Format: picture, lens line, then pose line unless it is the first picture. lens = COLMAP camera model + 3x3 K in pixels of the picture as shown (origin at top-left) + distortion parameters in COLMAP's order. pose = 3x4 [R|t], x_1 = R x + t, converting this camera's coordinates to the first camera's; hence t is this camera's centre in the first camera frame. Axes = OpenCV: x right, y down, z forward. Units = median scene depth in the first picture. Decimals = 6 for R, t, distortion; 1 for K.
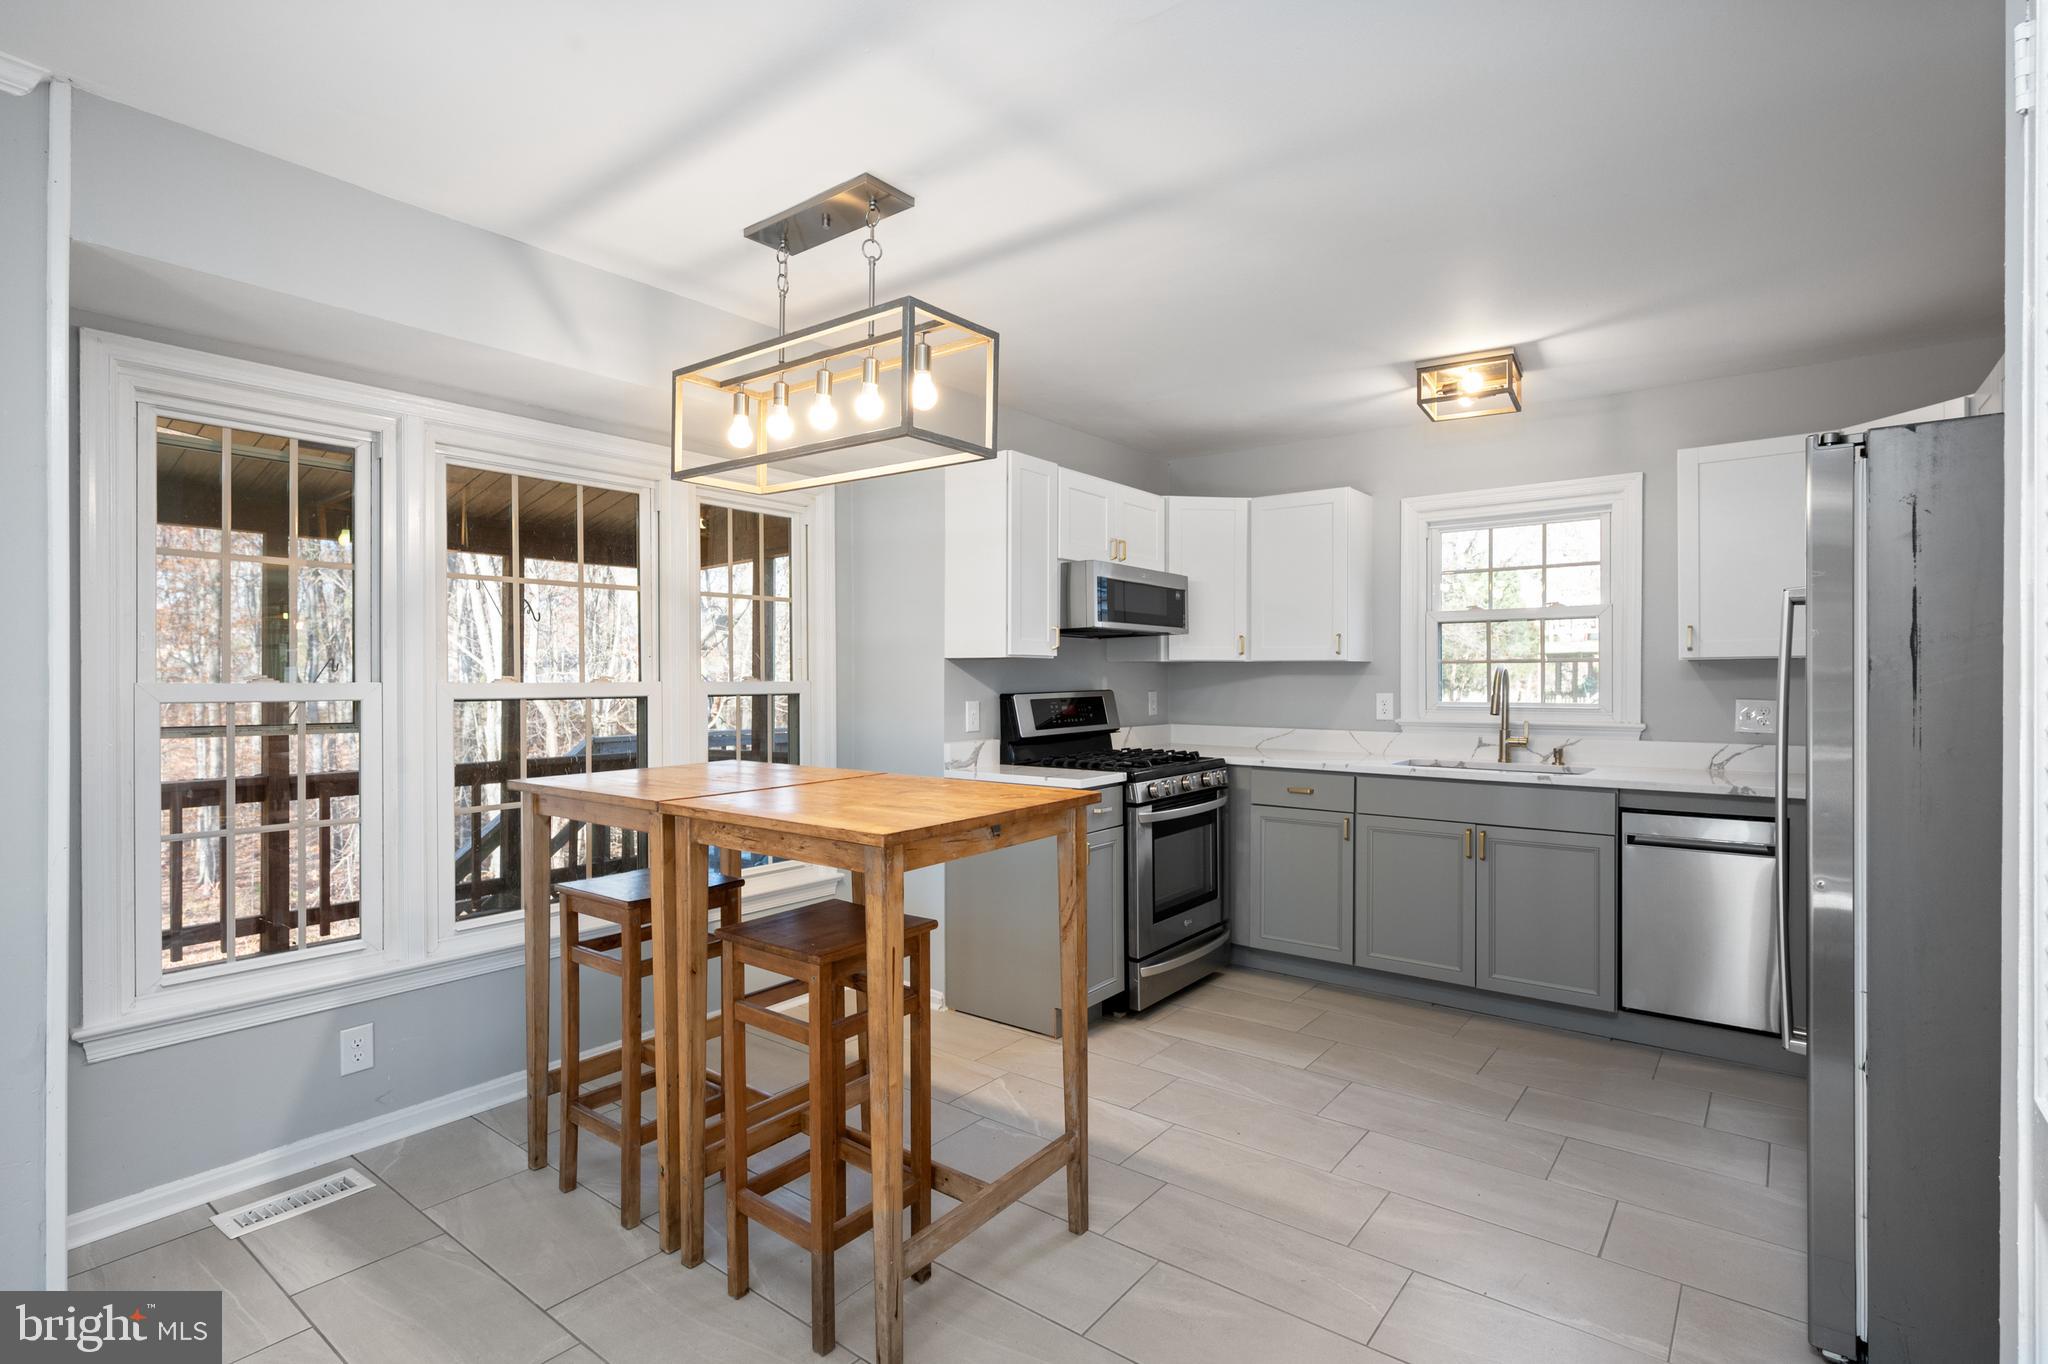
lens RADIAL K [[979.0, 0, 1025.6], [0, 979.0, 678.9], [0, 0, 1]] dist [0.000718, -0.000177]
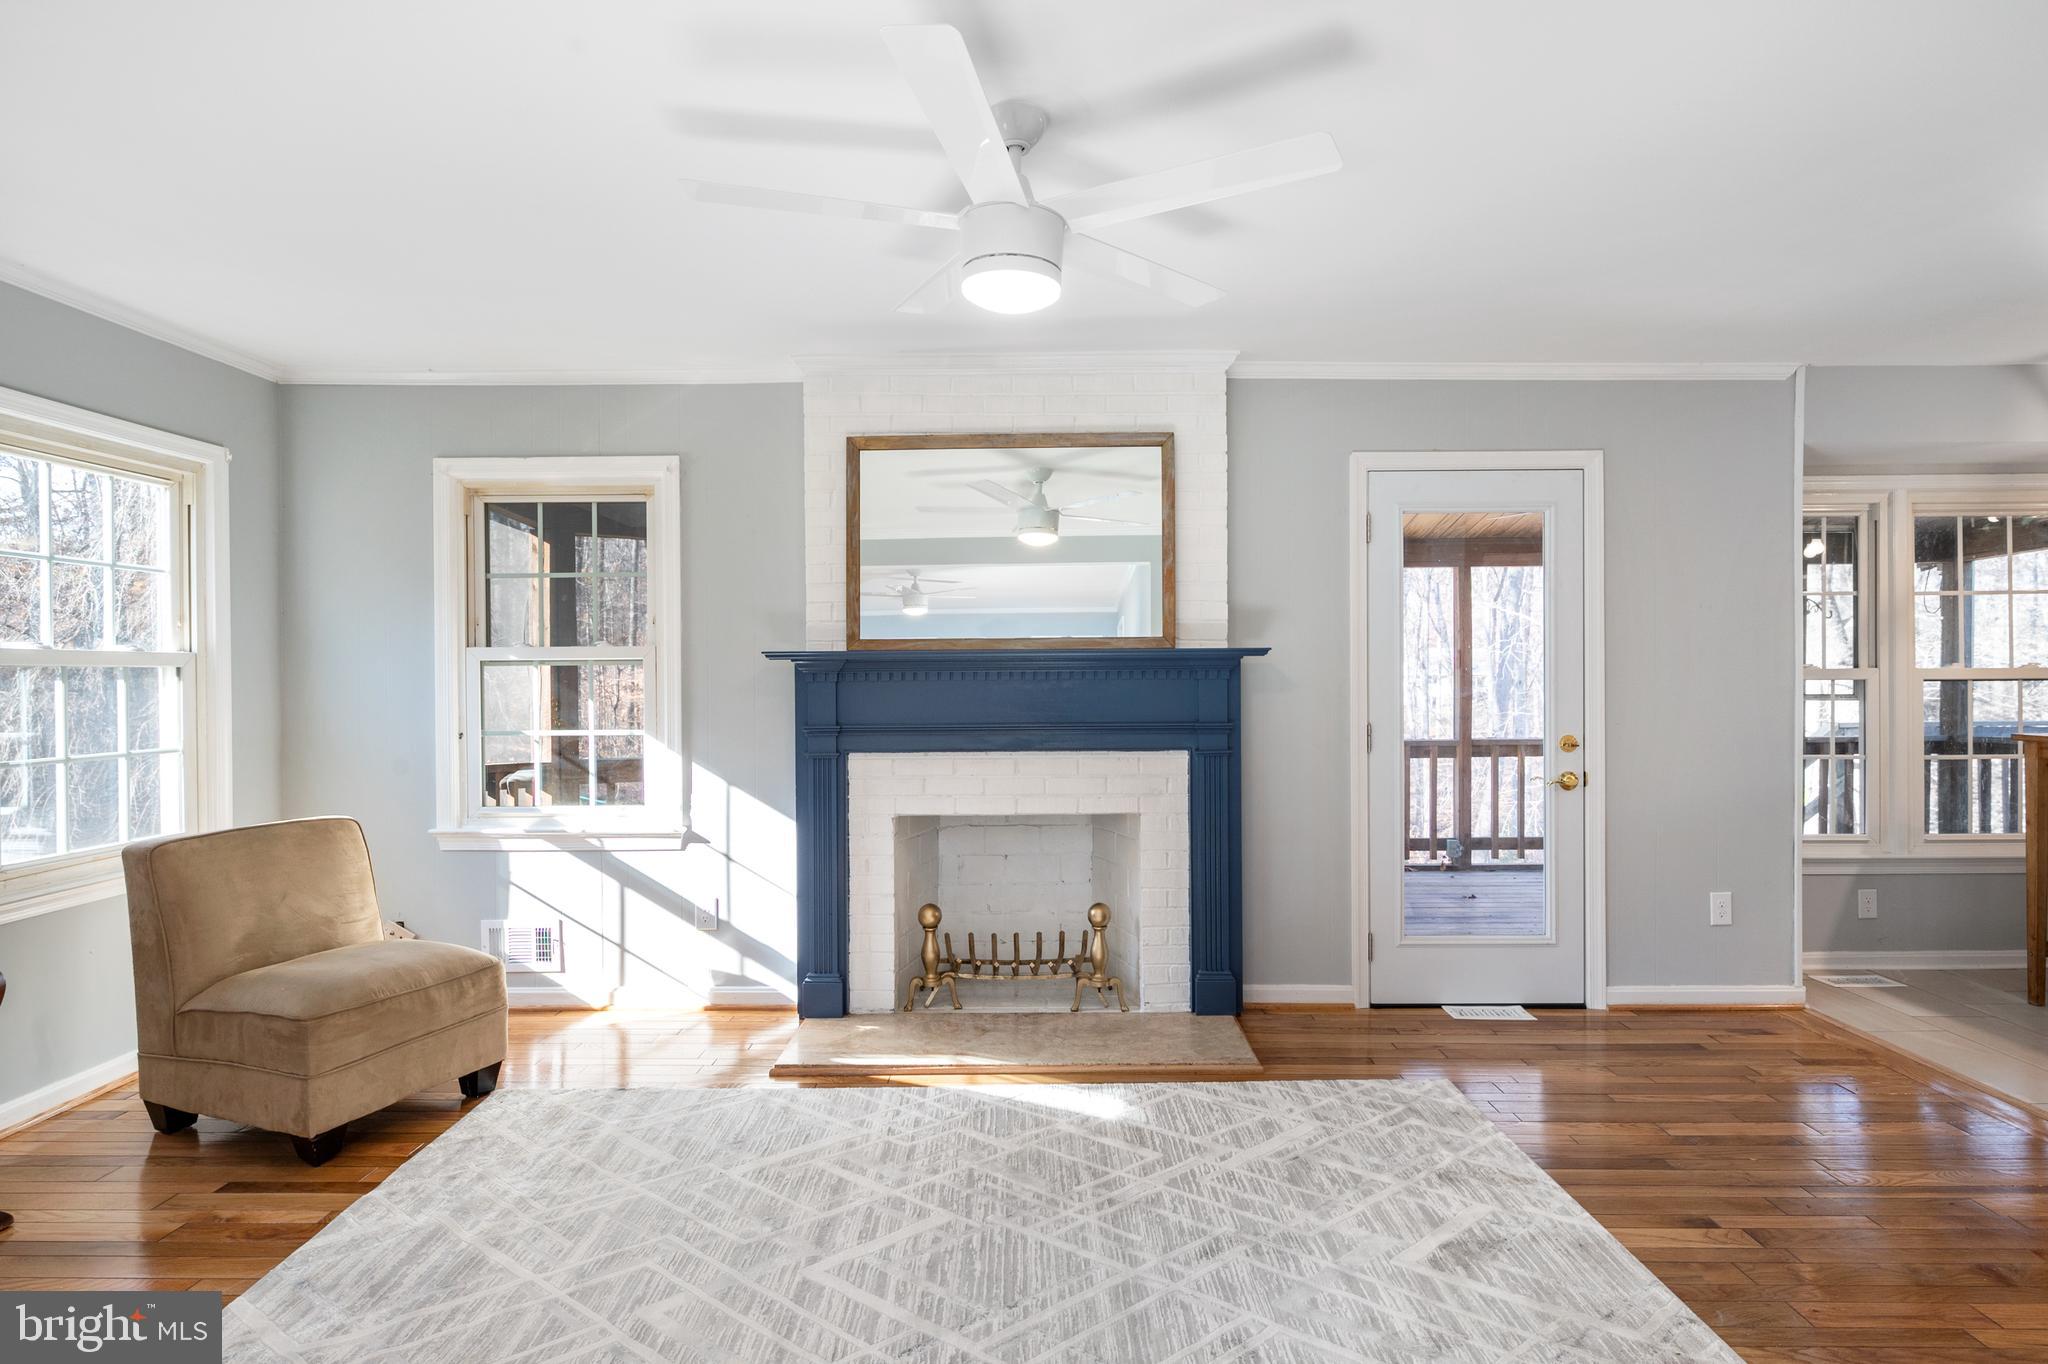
lens RADIAL K [[1042.7, 0, 1031.8], [0, 1042.7, 684.1], [0, 0, 1]] dist [-0.001499, -0.000447]
pose [[0.602522, 0.003023, -0.798096, -0.112442], [0.006164, 0.999945, 0.008441, 0.004818], [0.798078, -0.010005, 0.602471, -0.722777]]
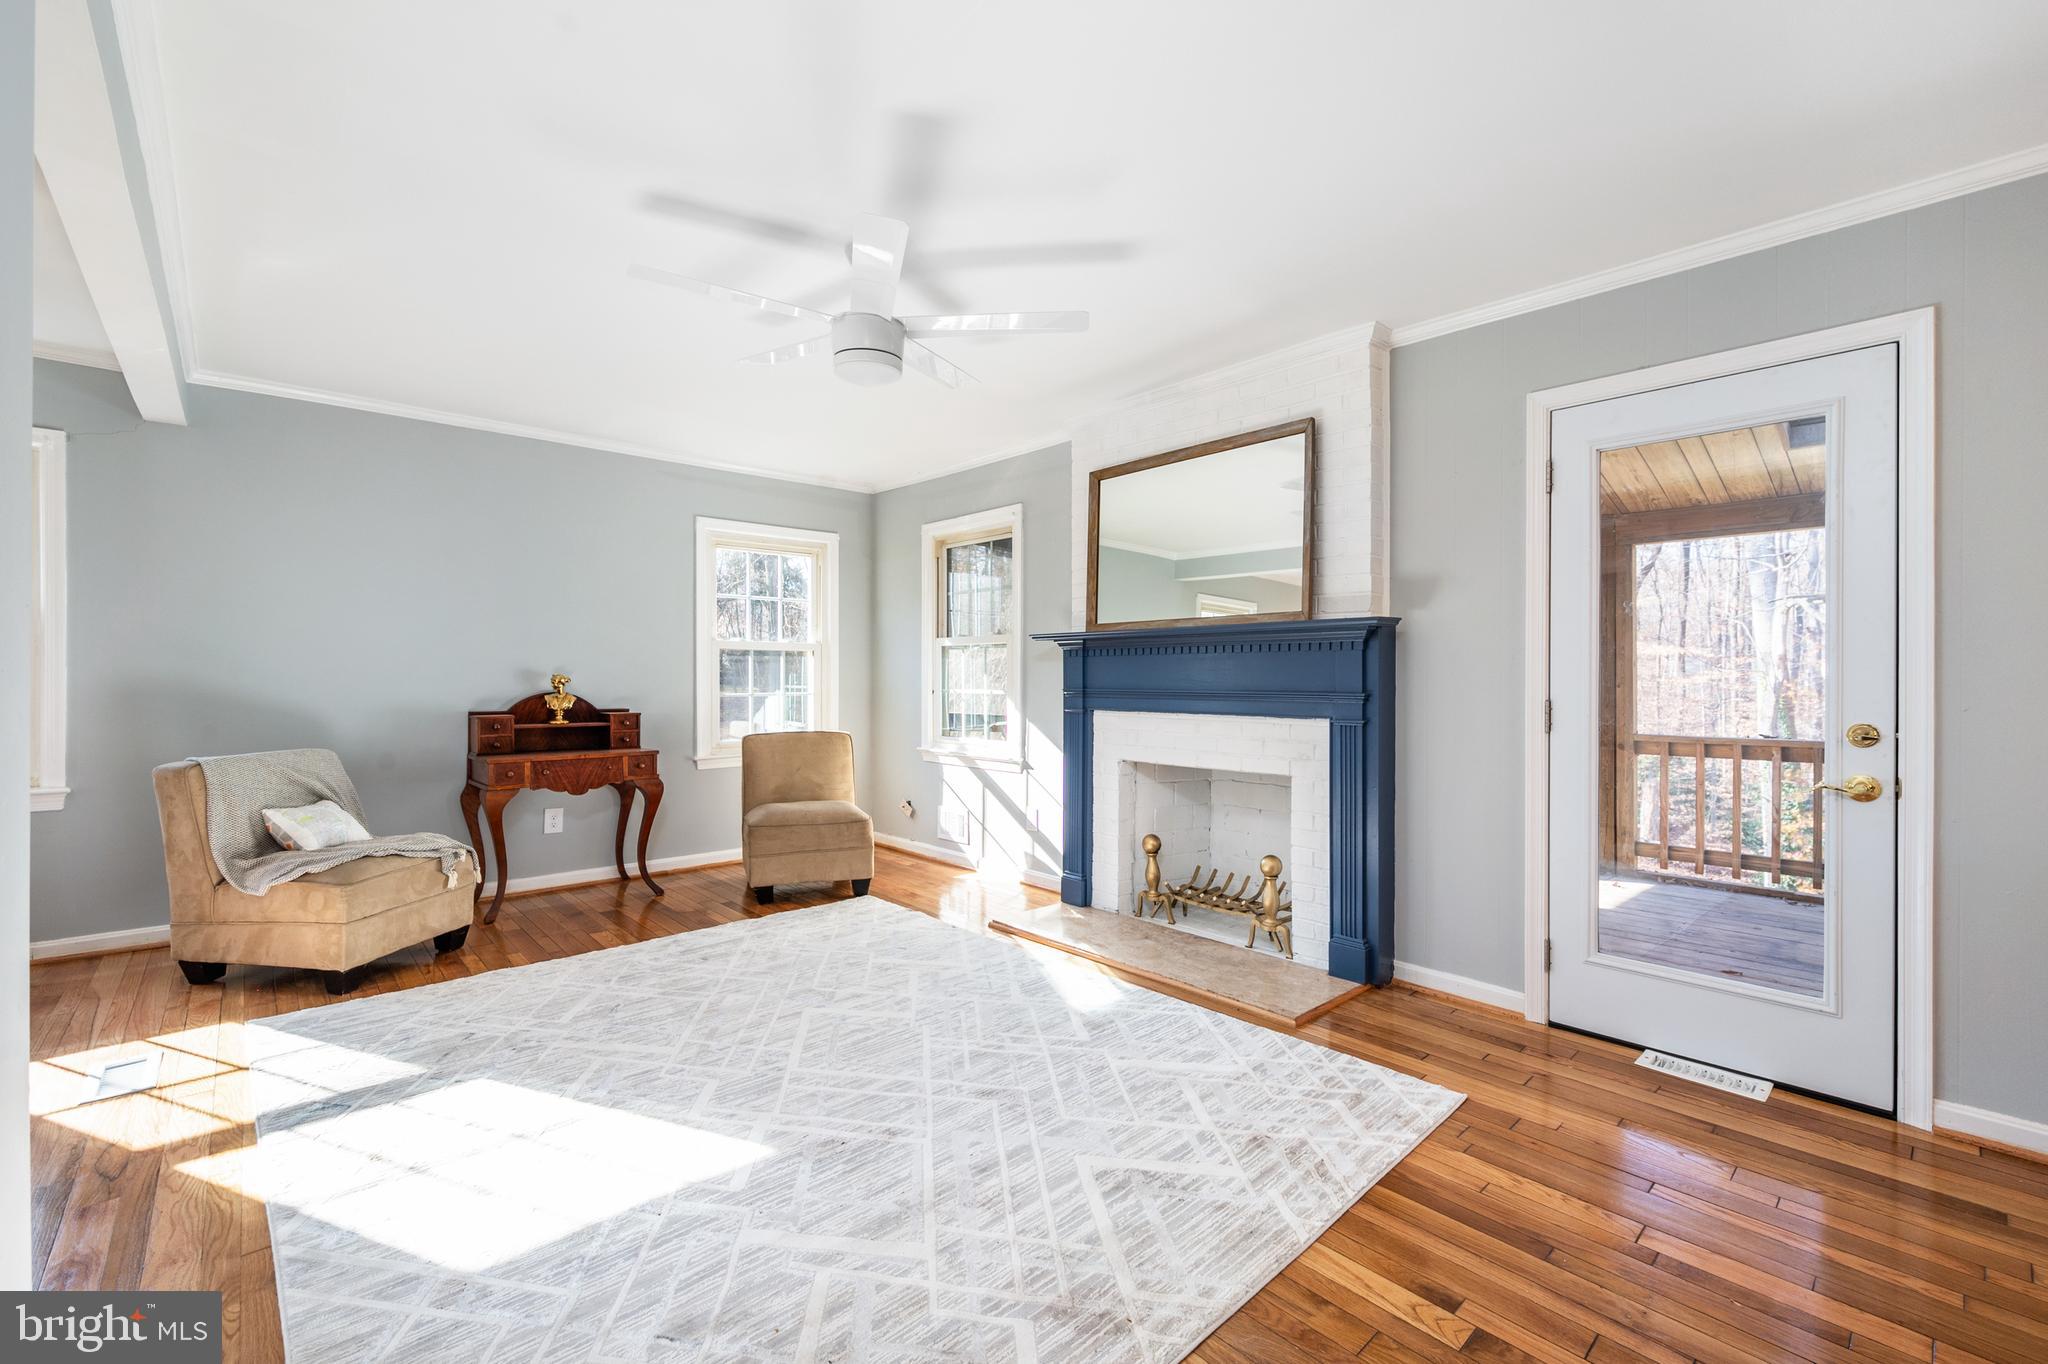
lens RADIAL K [[860.5, 0, 1028.1], [0, 860.5, 678.3], [0, 0, 1]] dist [-0.001621, 0.000110]
pose [[-0.173796, 0.002308, -0.984779, 0.072572], [-0.001982, 0.999994, 0.002693, 0.034526], [0.984780, 0.002420, -0.173790, -0.163425]]
